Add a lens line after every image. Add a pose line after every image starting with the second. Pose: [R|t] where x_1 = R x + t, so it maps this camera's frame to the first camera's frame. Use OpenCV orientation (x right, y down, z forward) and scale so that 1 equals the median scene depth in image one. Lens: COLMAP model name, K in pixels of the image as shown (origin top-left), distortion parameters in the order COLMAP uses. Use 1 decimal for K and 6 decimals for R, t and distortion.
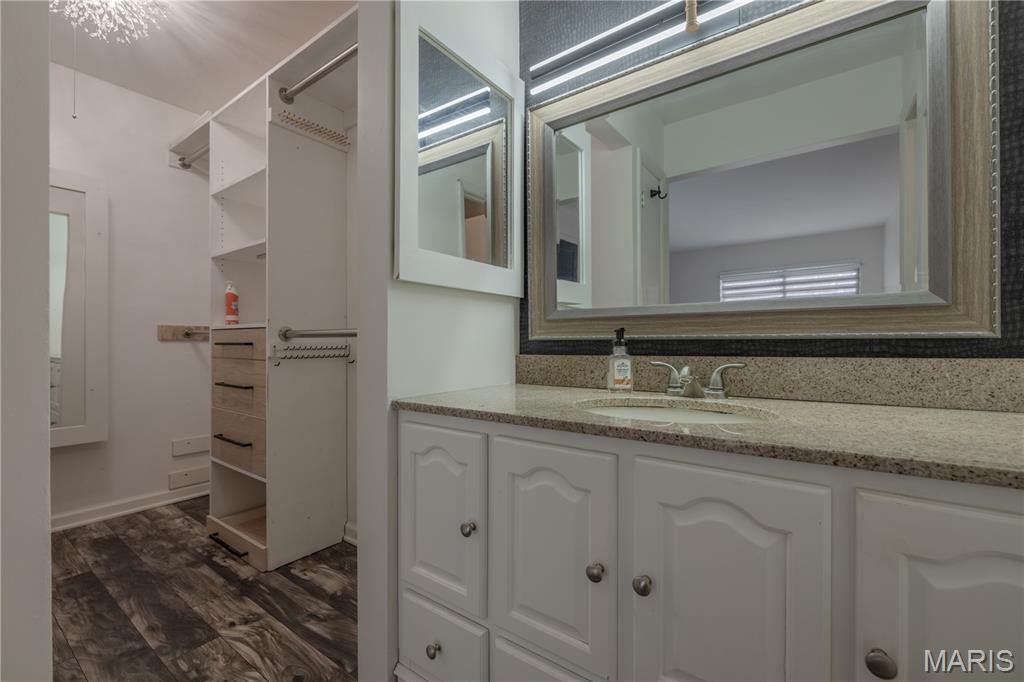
lens RADIAL K [[436.1, 0, 512.0], [0, 436.1, 341.0], [0, 0, 1]] dist [-0.000635, -0.000443]
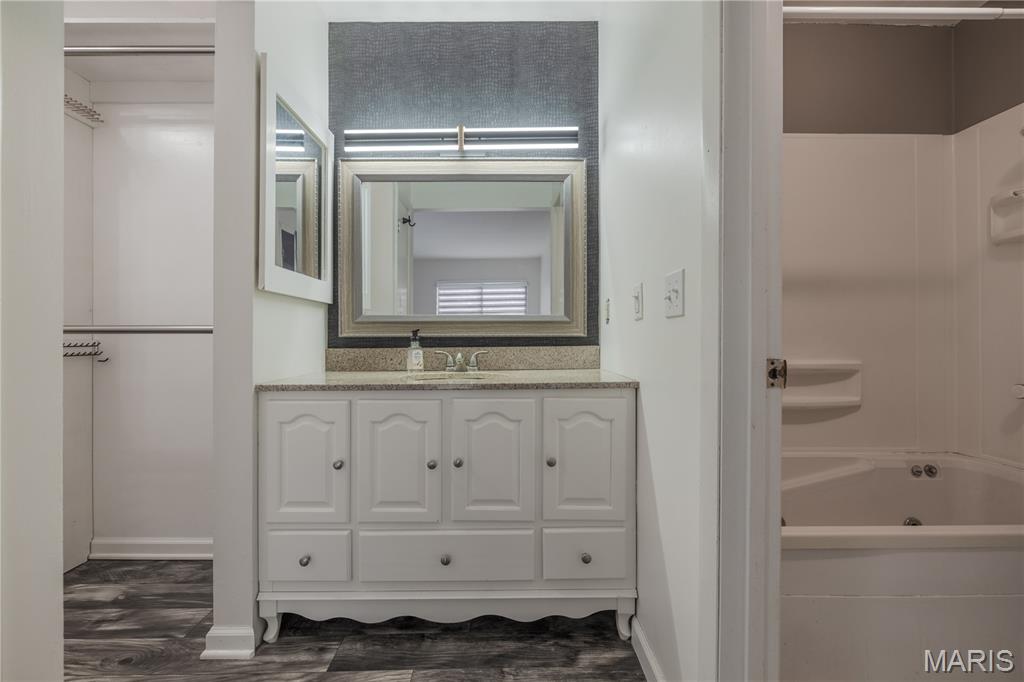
lens RADIAL K [[436.1, 0, 512.0], [0, 436.1, 341.0], [0, 0, 1]] dist [-0.000635, -0.000443]
pose [[0.796527, -0.003311, 0.604594, -0.381073], [-0.001394, 0.999972, 0.007312, -0.000797], [-0.604601, -0.006667, 0.796500, -0.388328]]
